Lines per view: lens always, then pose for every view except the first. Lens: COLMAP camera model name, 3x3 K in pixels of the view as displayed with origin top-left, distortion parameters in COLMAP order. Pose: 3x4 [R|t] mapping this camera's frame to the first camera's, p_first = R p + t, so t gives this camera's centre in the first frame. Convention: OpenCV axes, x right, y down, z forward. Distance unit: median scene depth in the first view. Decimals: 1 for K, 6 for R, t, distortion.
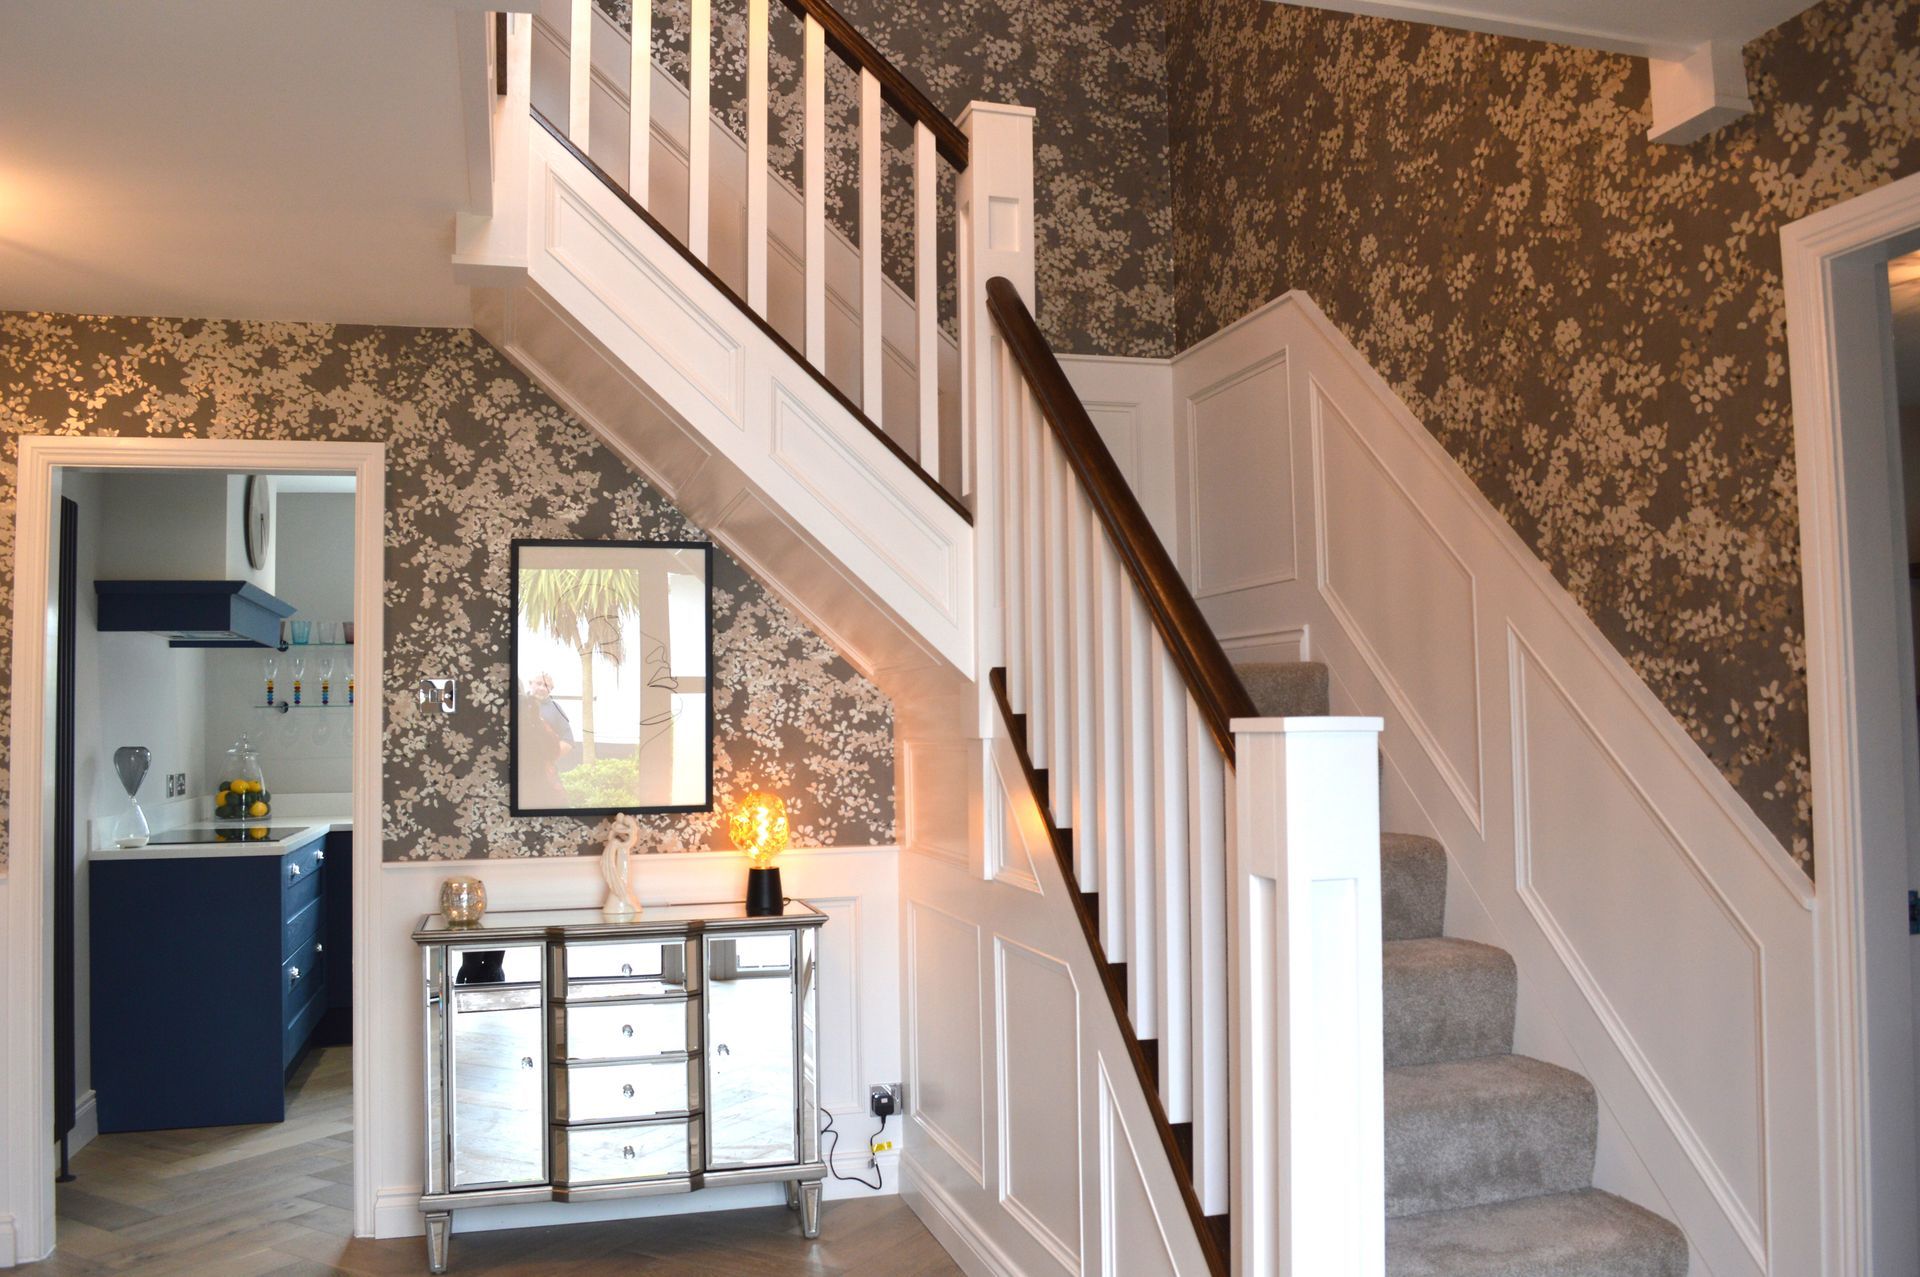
lens RADIAL K [[1536.5, 0, 958.2], [0, 1536.5, 625.2], [0, 0, 1]] dist [-0.082548, 0.011186]
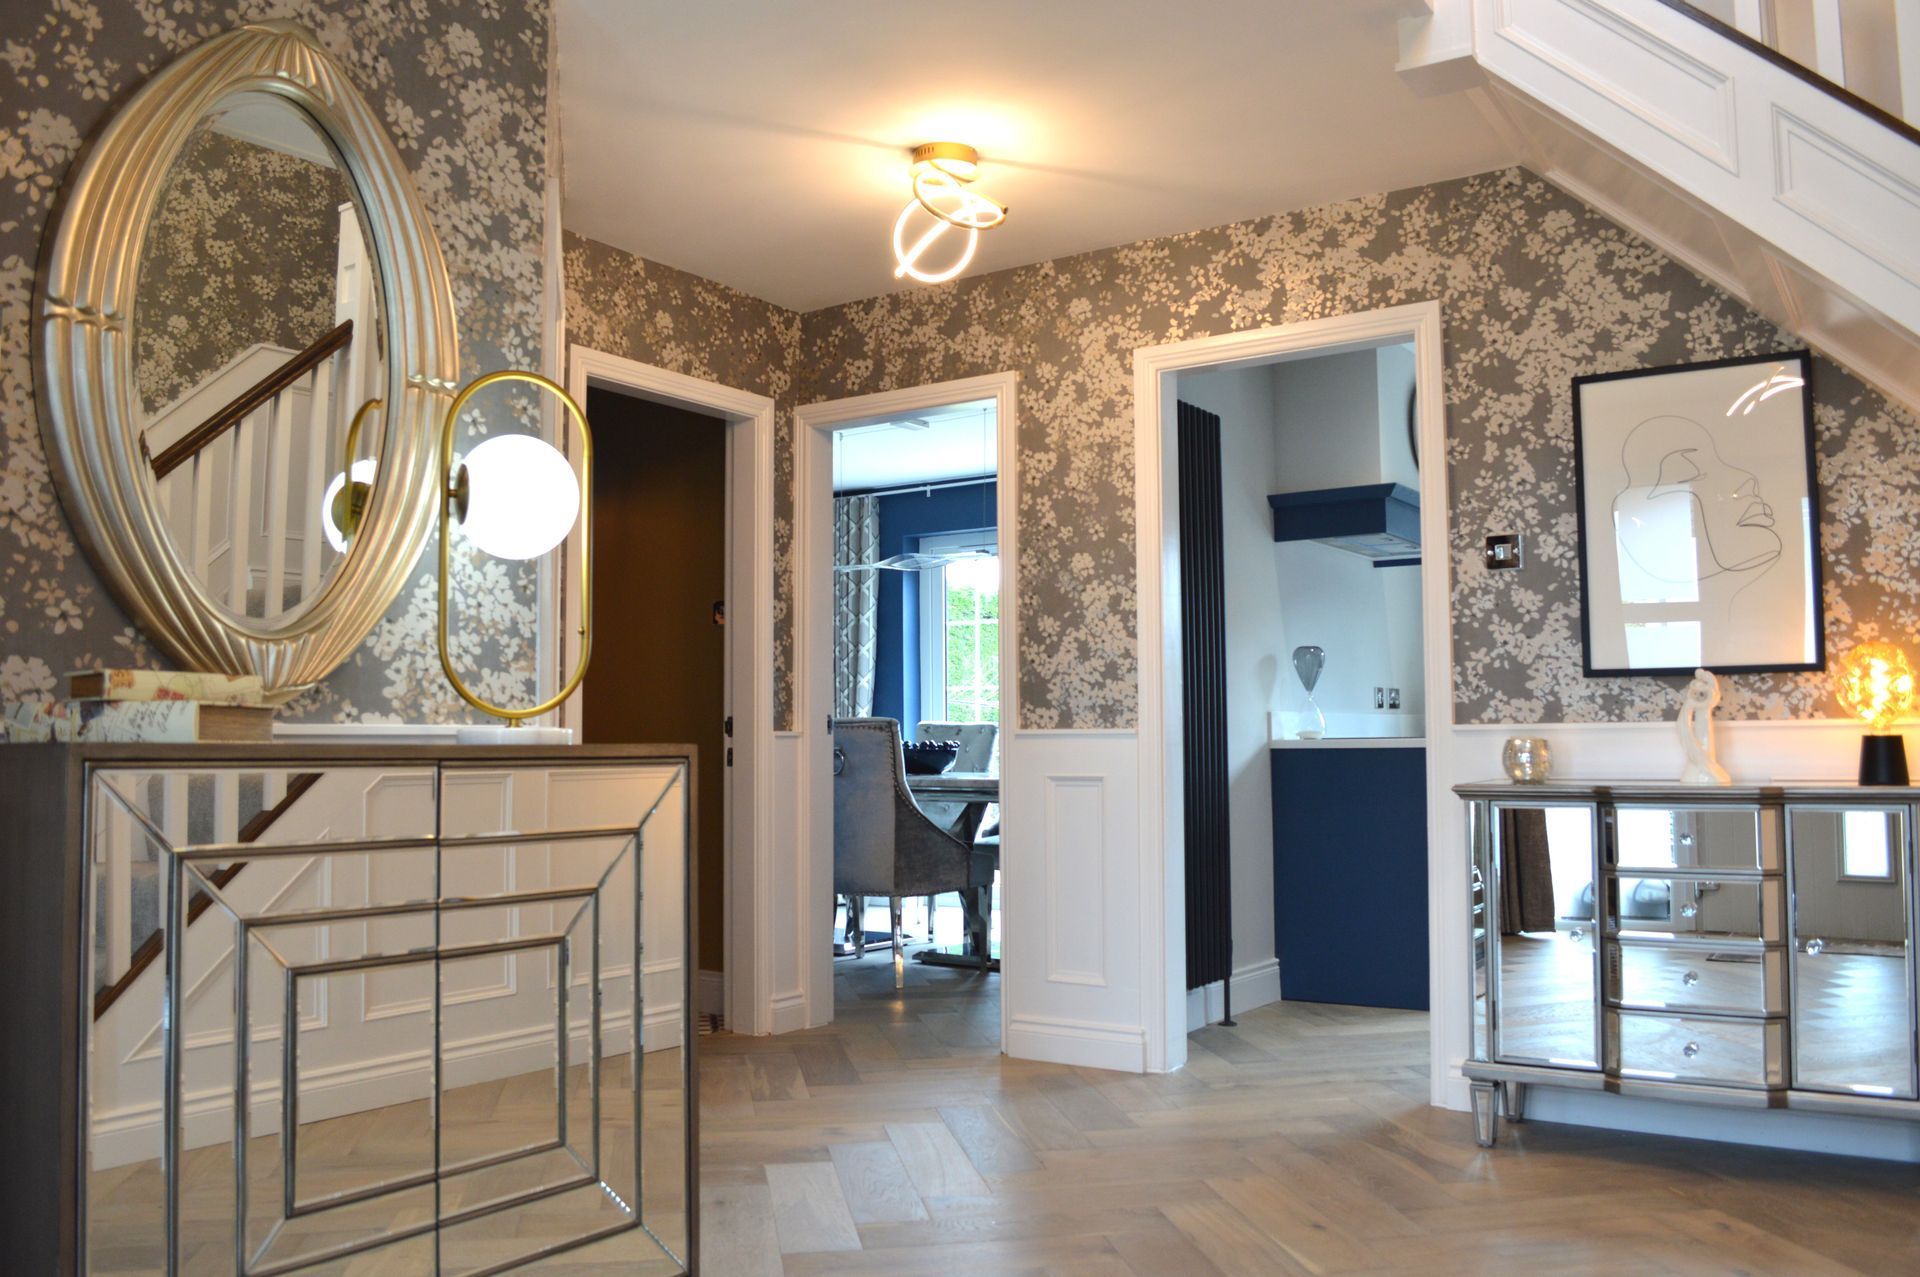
lens RADIAL K [[1536.5, 0, 962.7], [0, 1536.5, 625.4], [0, 0, 1]] dist [-0.082548, 0.011186]
pose [[0.641574, -0.043530, -0.765825, 0.167680], [0.044446, 0.998821, -0.019539, 0.095644], [0.765772, -0.021502, 0.642752, 0.126063]]
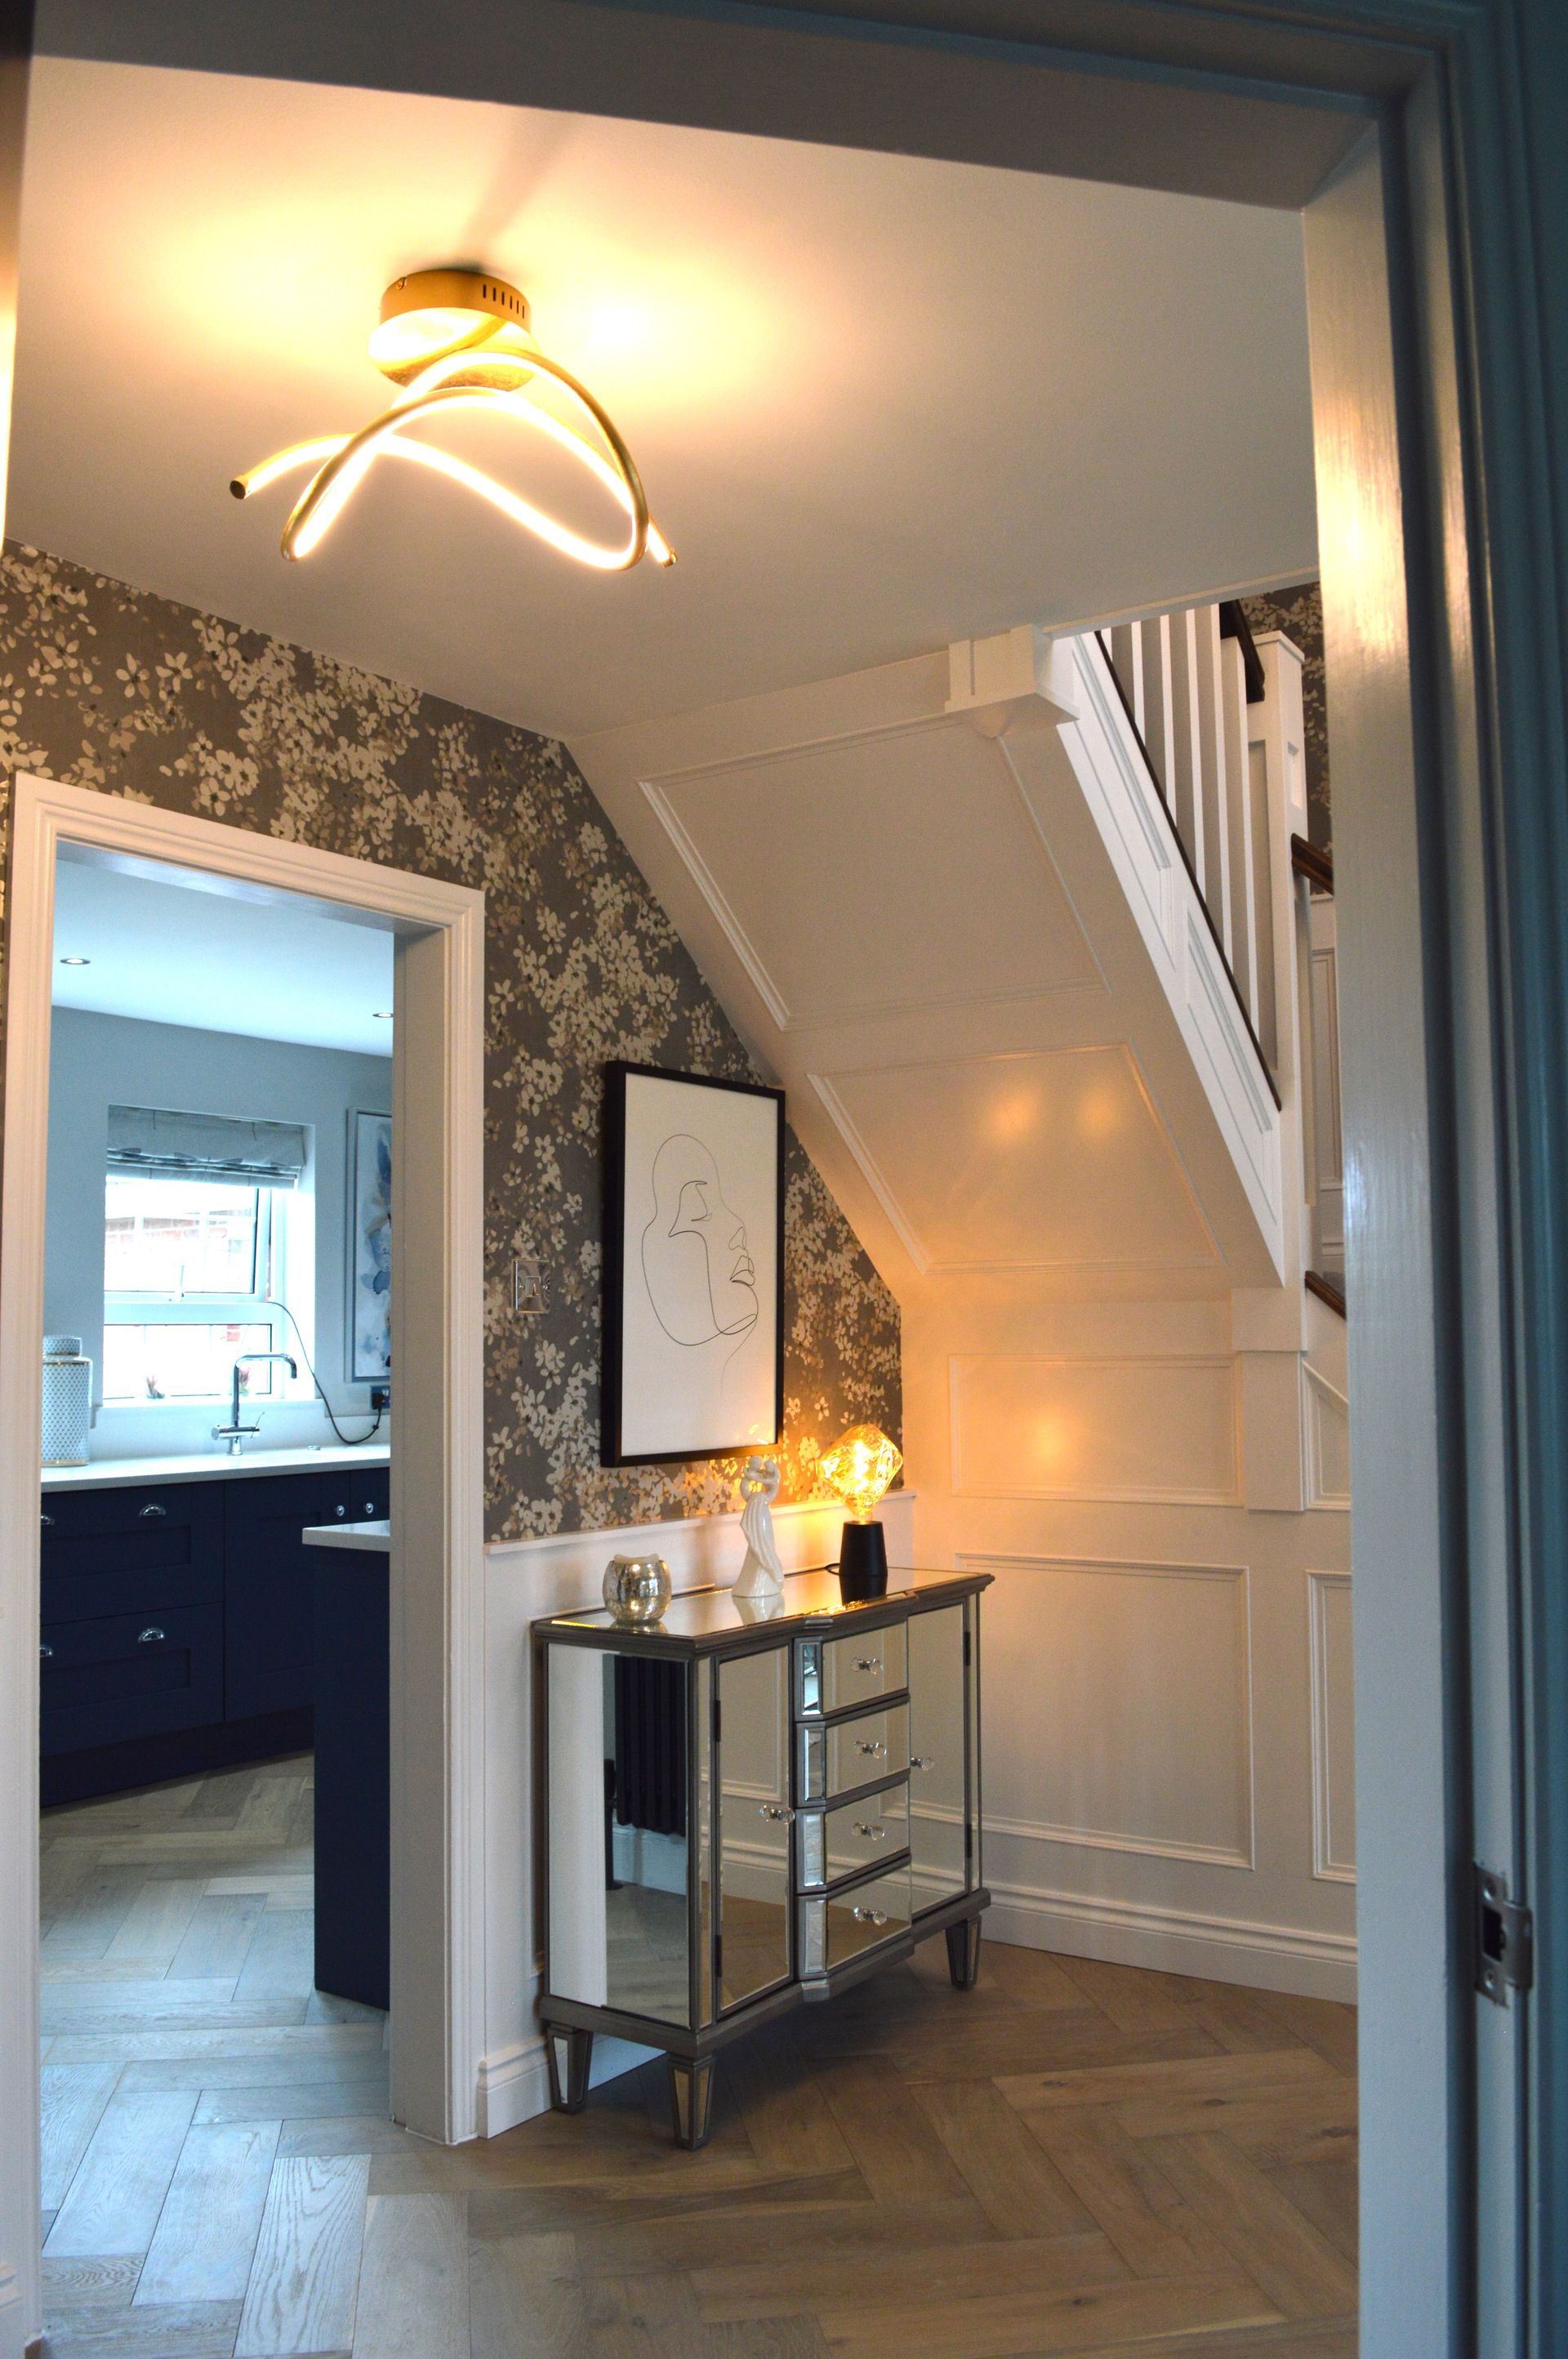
lens RADIAL K [[1915.7, 0, 784.4], [0, 1915.7, 1196.3], [0, 0, 1]] dist [-0.081447, 0.006418]
pose [[0.775467, 0.057495, 0.628765, -0.777771], [-0.041431, 0.998333, -0.040190, 0.036021], [-0.630027, 0.005115, 0.776556, 0.288840]]
